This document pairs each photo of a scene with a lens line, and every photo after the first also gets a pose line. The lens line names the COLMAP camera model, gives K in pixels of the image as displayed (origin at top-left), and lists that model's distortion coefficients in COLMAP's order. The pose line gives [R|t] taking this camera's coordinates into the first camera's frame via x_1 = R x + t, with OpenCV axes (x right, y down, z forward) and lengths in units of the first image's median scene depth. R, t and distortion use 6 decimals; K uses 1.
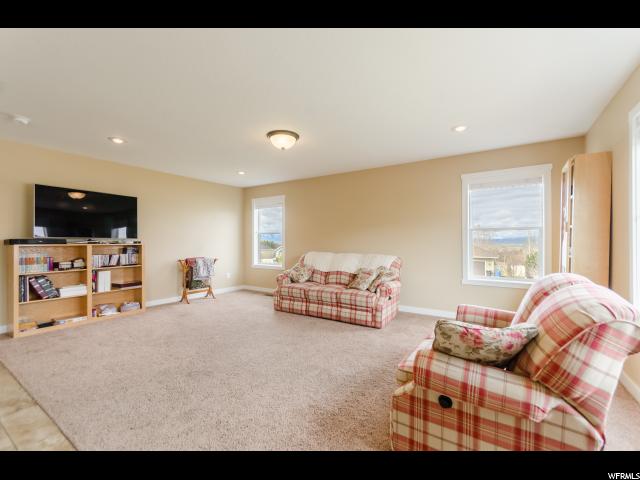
lens RADIAL K [[302.6, 0, 323.5], [0, 302.6, 240.2], [0, 0, 1]] dist [0.001777, 0.000073]
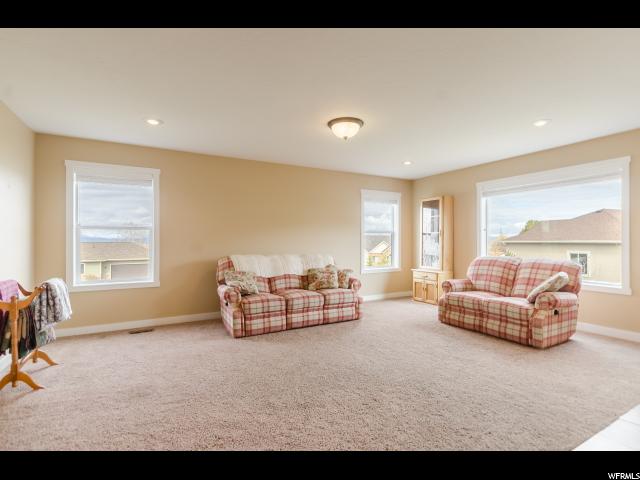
lens RADIAL K [[328.8, 0, 324.0], [0, 328.8, 240.1], [0, 0, 1]] dist [0.013107, -0.000116]
pose [[0.408810, 0.004859, 0.912606, -0.829465], [0.003856, 0.999968, -0.007052, 0.008625], [-0.912611, 0.006402, 0.408778, 0.531863]]
